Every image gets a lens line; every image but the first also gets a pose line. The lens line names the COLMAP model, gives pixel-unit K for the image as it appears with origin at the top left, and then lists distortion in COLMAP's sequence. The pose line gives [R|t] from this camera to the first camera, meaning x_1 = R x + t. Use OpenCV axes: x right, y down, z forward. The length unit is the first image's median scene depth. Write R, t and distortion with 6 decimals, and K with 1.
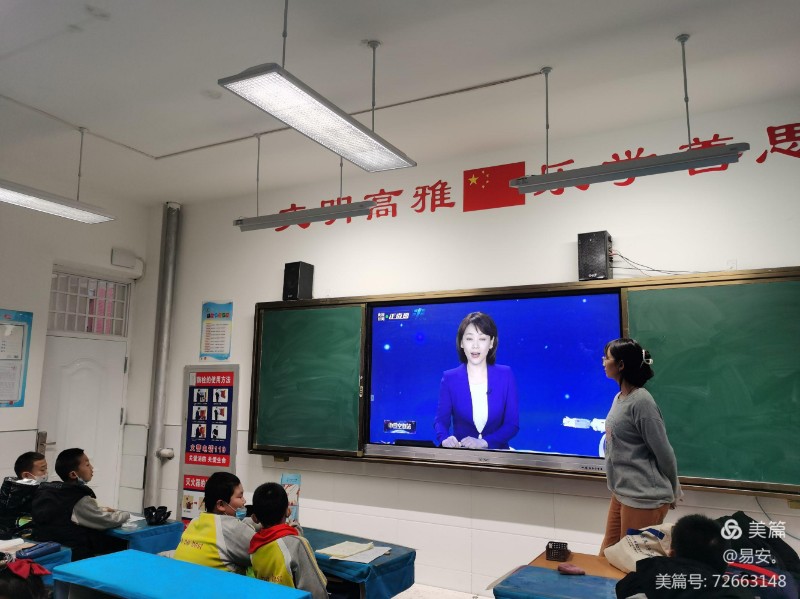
lens RADIAL K [[627.4, 0, 399.2], [0, 627.4, 299.5], [0, 0, 1]] dist [0.065131, 0.005525]
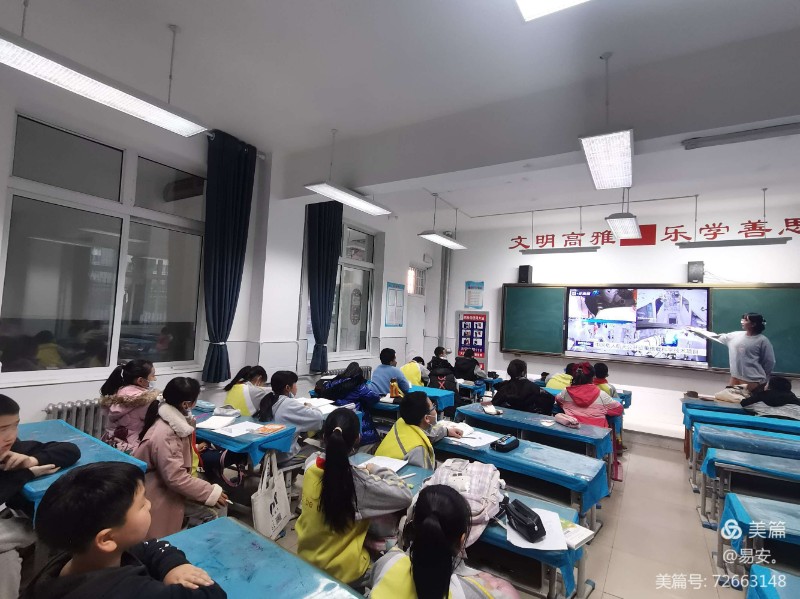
lens RADIAL K [[401.8, 0, 400.6], [0, 401.8, 300.1], [0, 0, 1]] dist [-0.000419, -0.000505]
pose [[0.996275, 0.033782, -0.079336, -0.443742], [-0.026046, 0.994983, 0.096599, -0.058442], [0.082201, -0.094173, 0.992156, -0.364425]]
